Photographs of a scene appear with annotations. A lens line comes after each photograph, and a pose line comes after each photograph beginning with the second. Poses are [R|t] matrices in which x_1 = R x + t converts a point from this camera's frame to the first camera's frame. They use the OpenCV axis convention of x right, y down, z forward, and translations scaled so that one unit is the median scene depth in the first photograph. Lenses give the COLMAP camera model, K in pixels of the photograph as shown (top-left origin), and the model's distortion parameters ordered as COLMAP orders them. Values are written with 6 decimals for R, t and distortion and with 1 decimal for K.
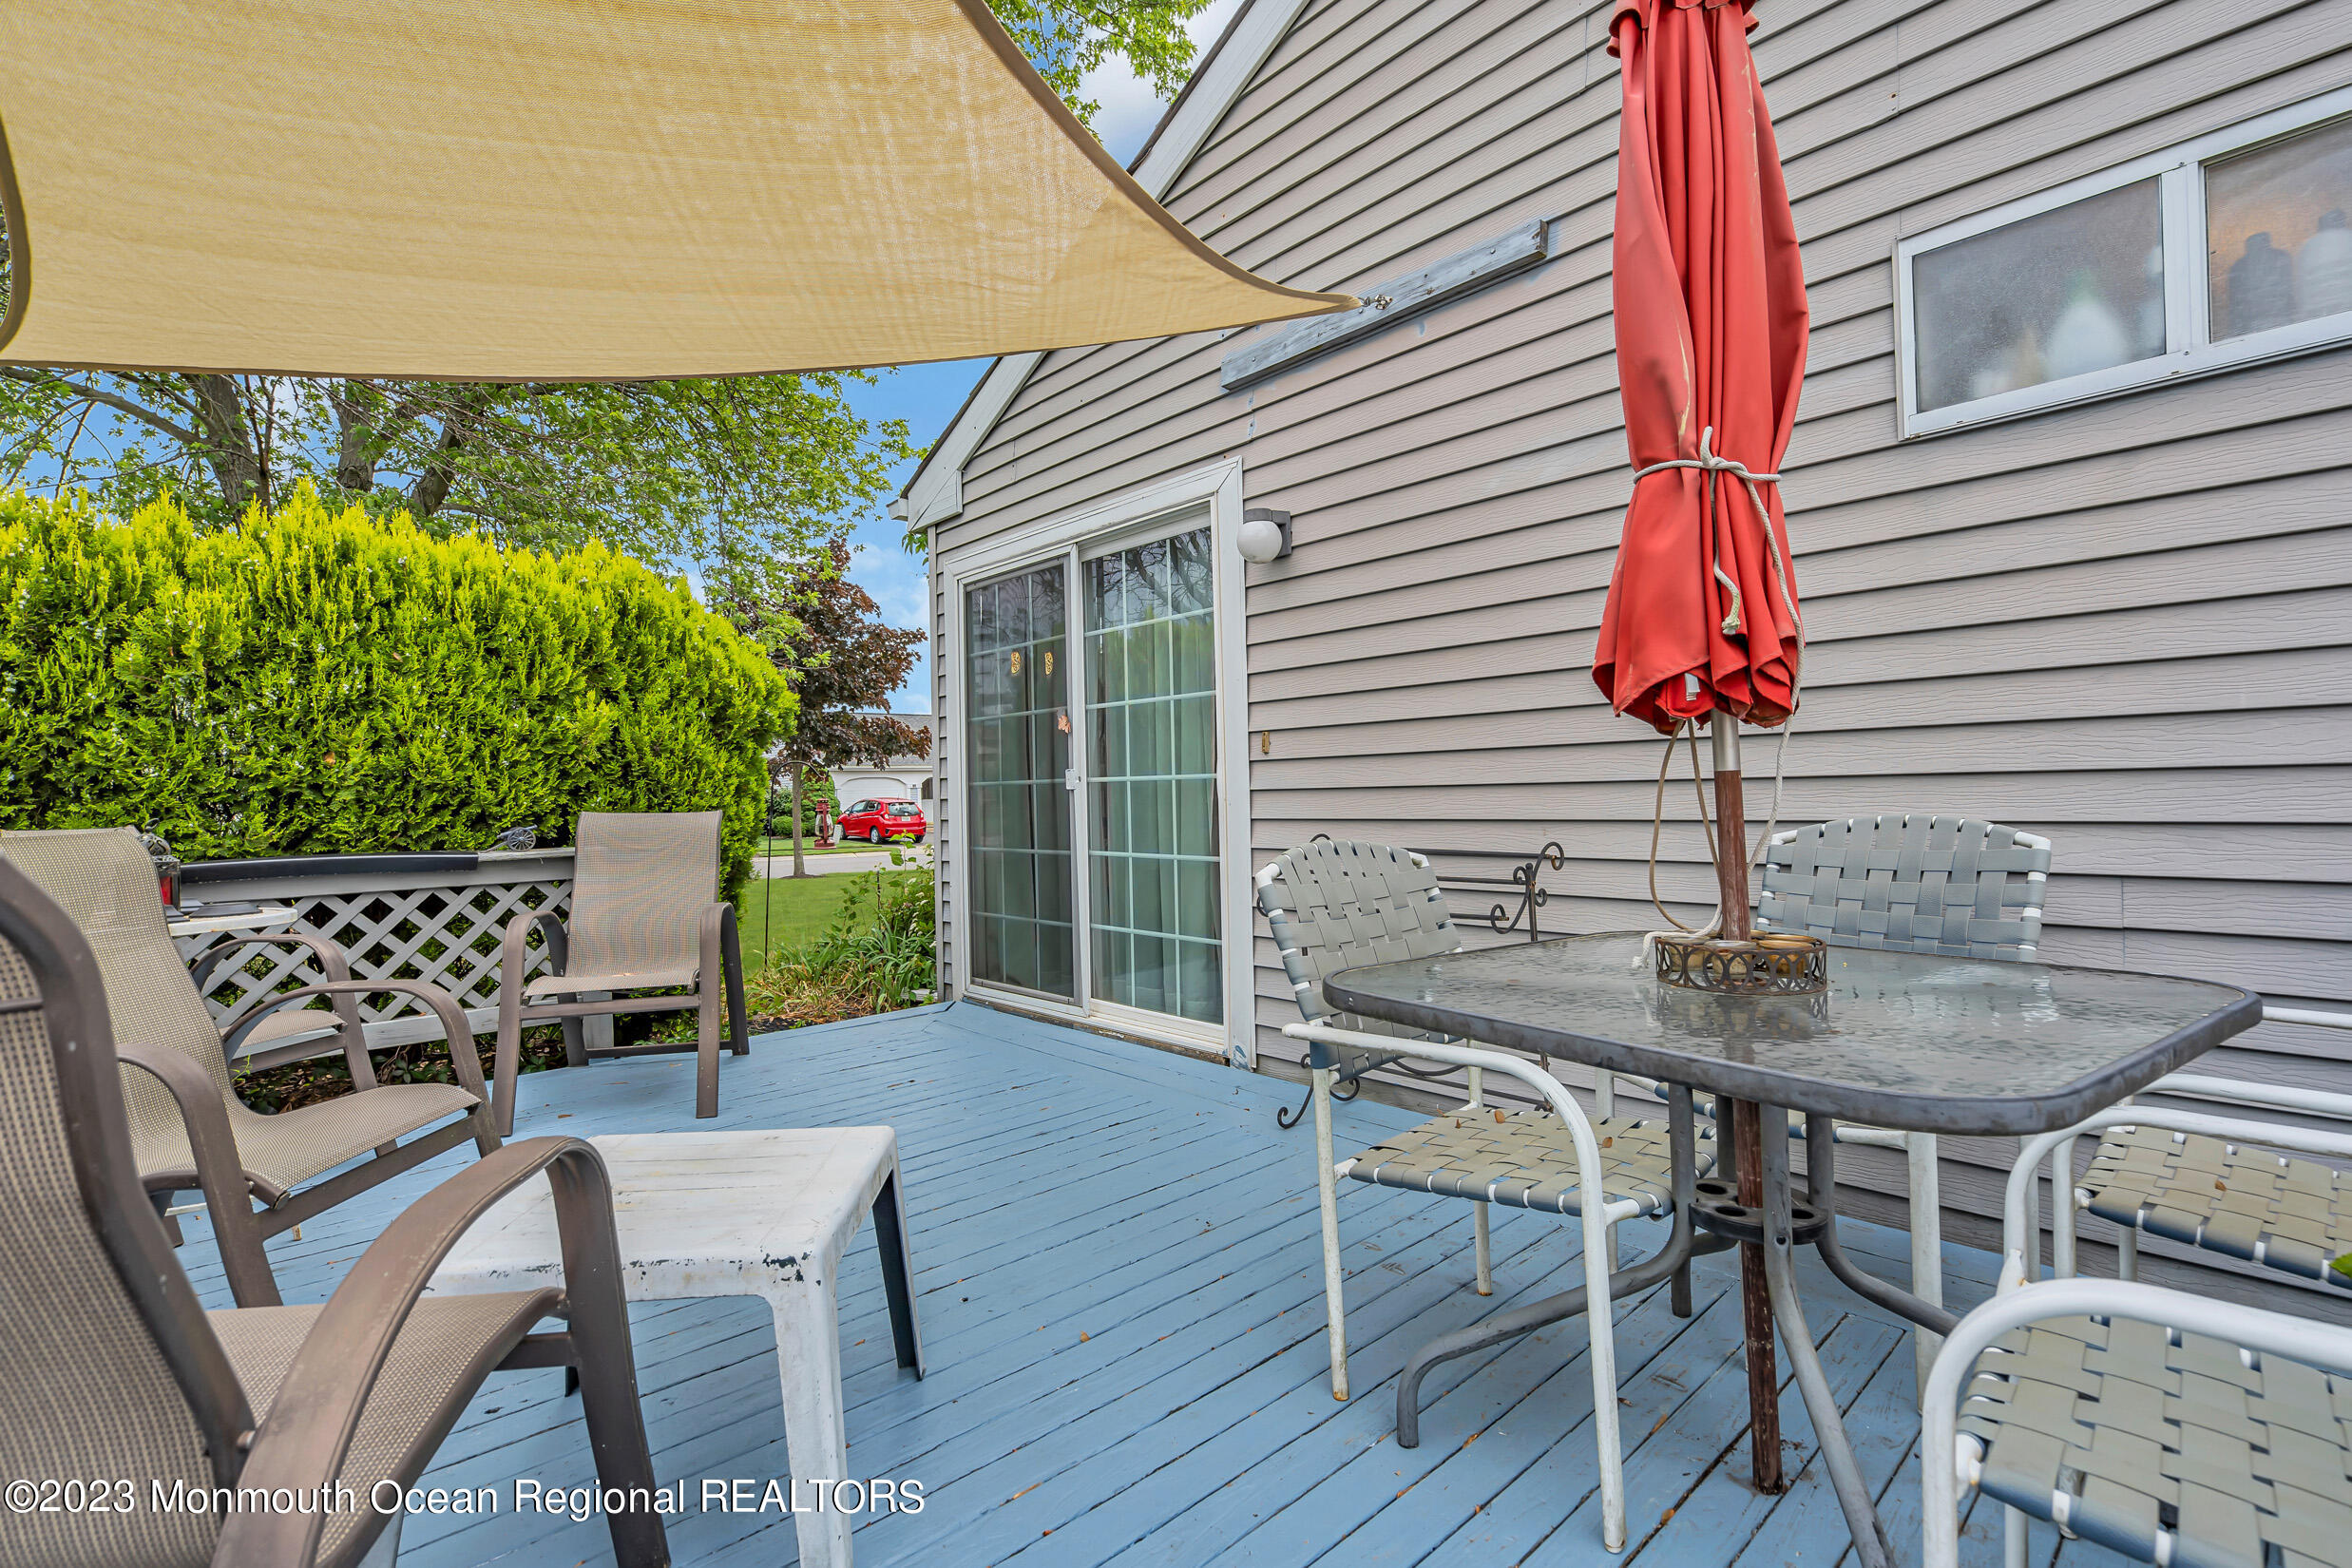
lens RADIAL K [[1061.5, 0, 1187.2], [0, 1061.5, 782.0], [0, 0, 1]] dist [-0.002273, 0.000221]
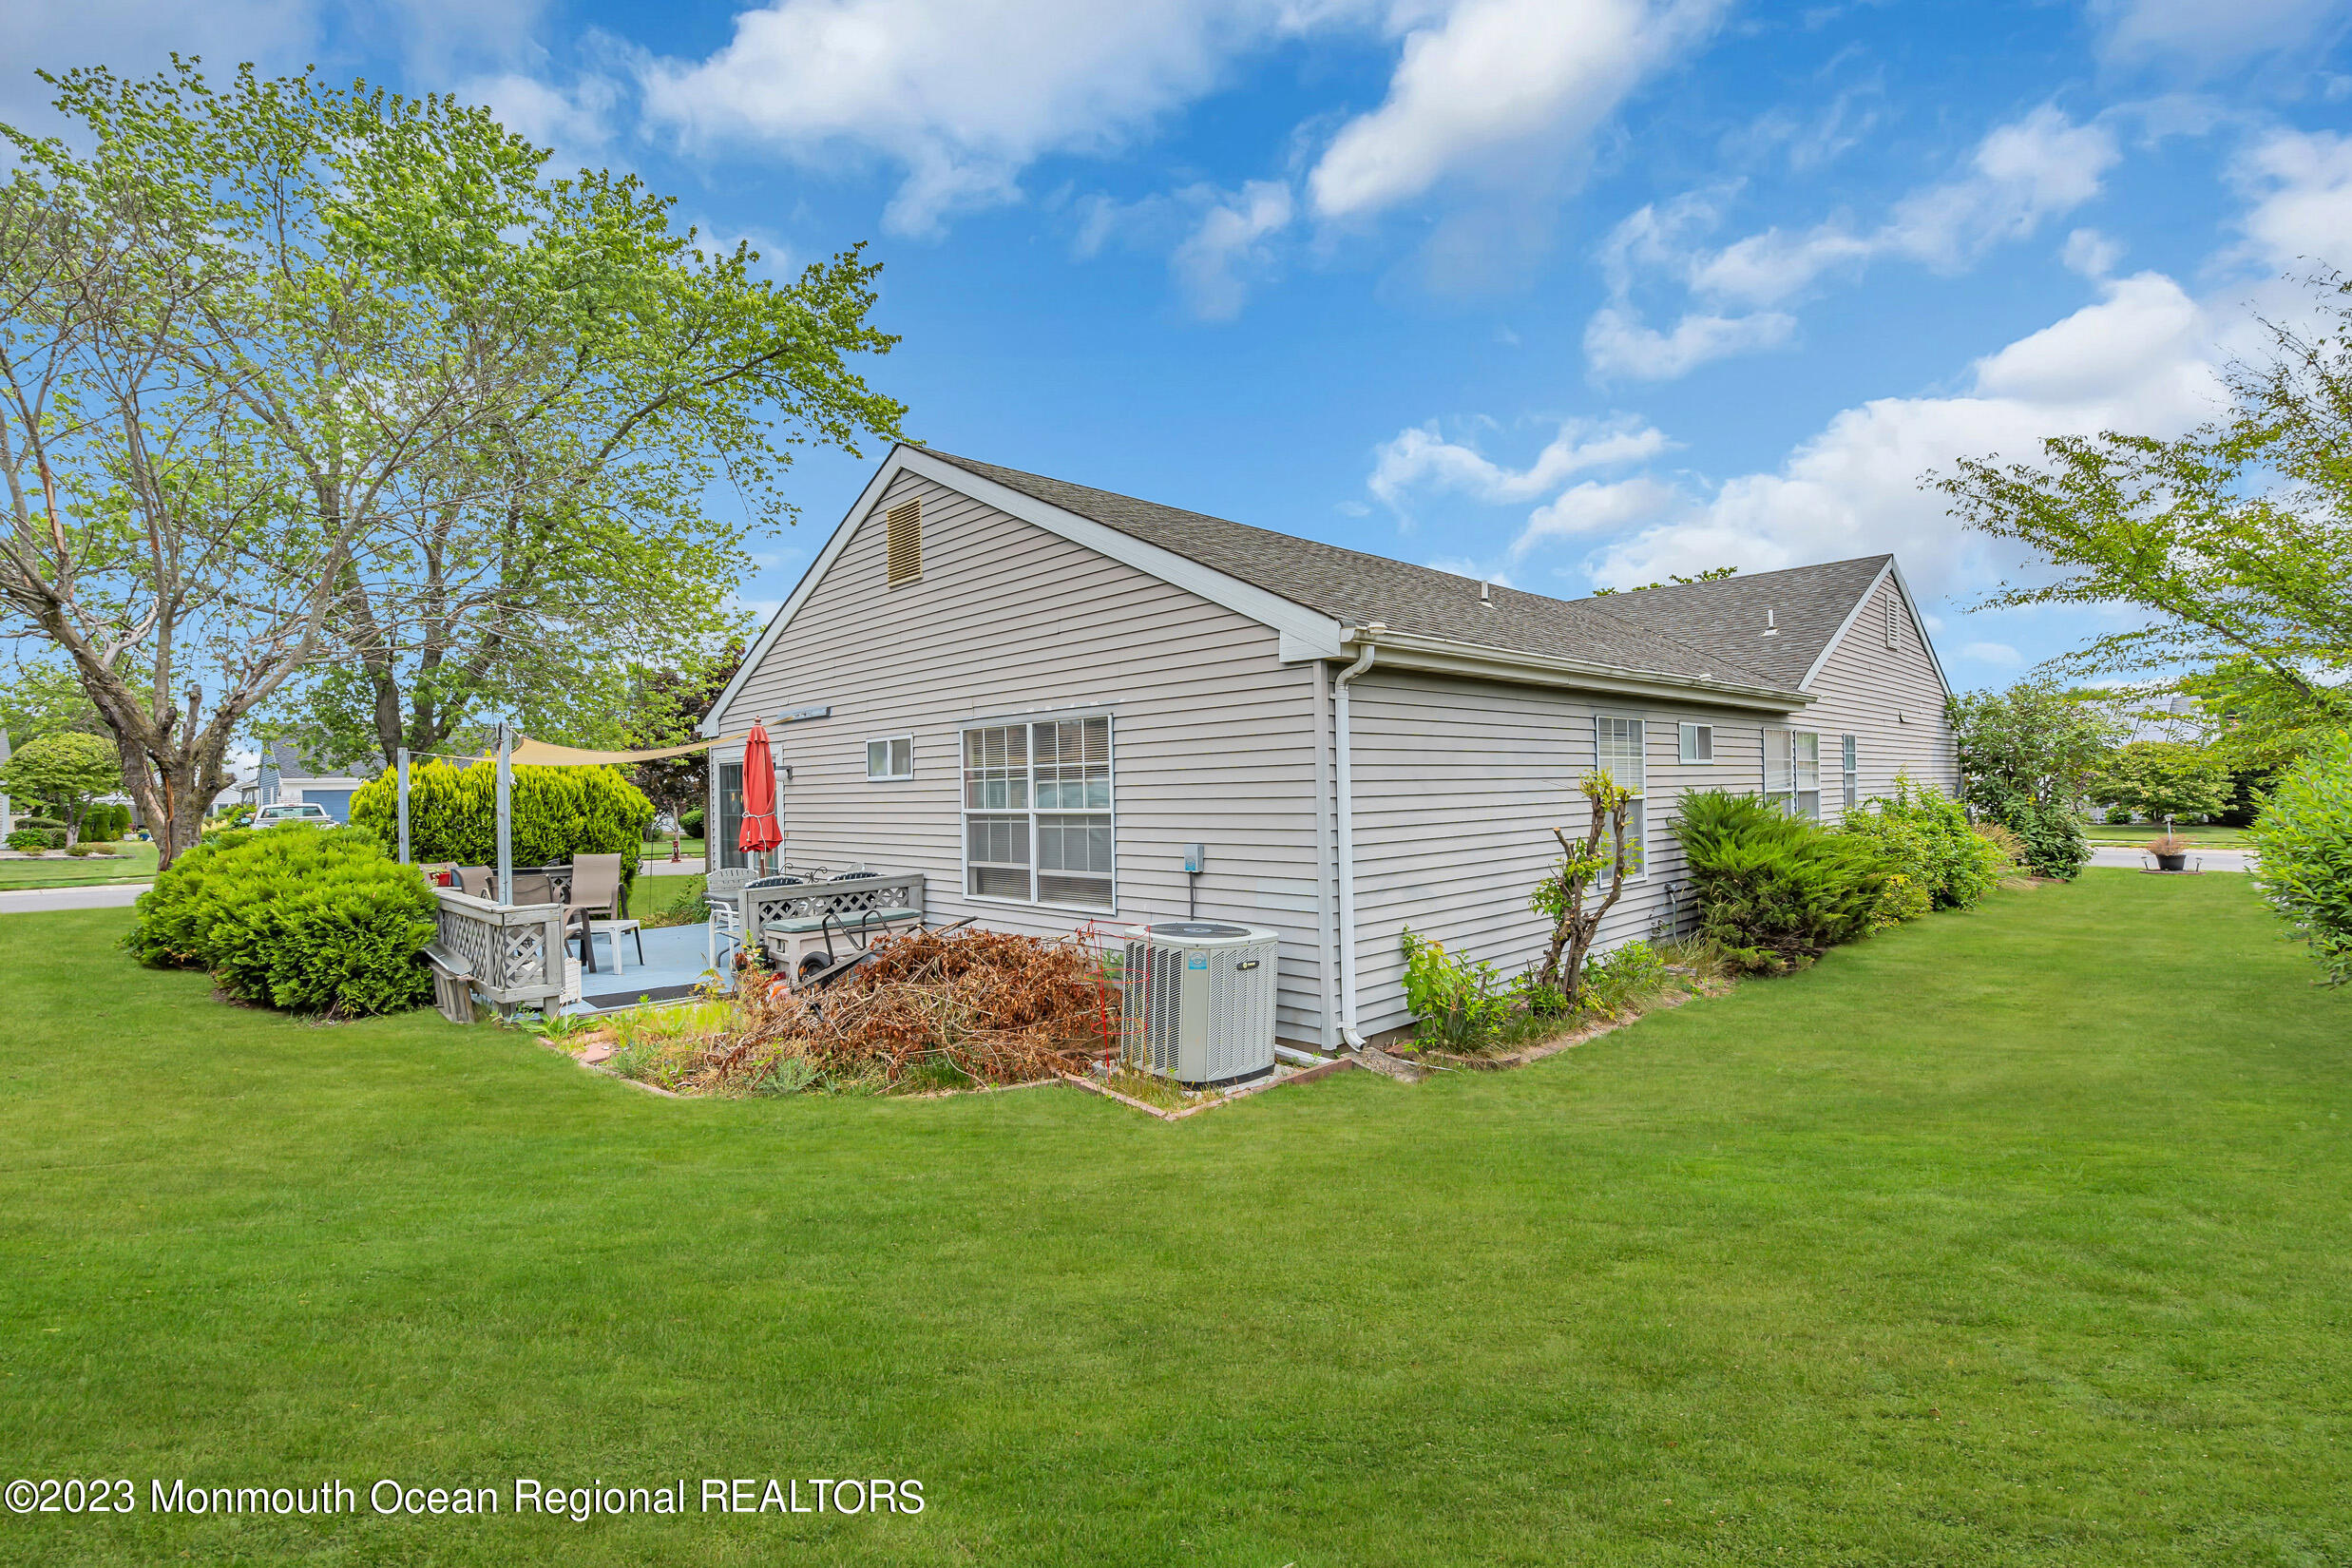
lens RADIAL K [[1061.5, 0, 1168.6], [0, 1061.5, 791.2], [0, 0, 1]] dist [-0.002273, 0.000221]
pose [[0.999858, 0.003651, 0.016436, 1.076723], [-0.003879, 0.999896, 0.013899, -0.198804], [-0.016383, -0.013961, 0.999768, -2.056310]]
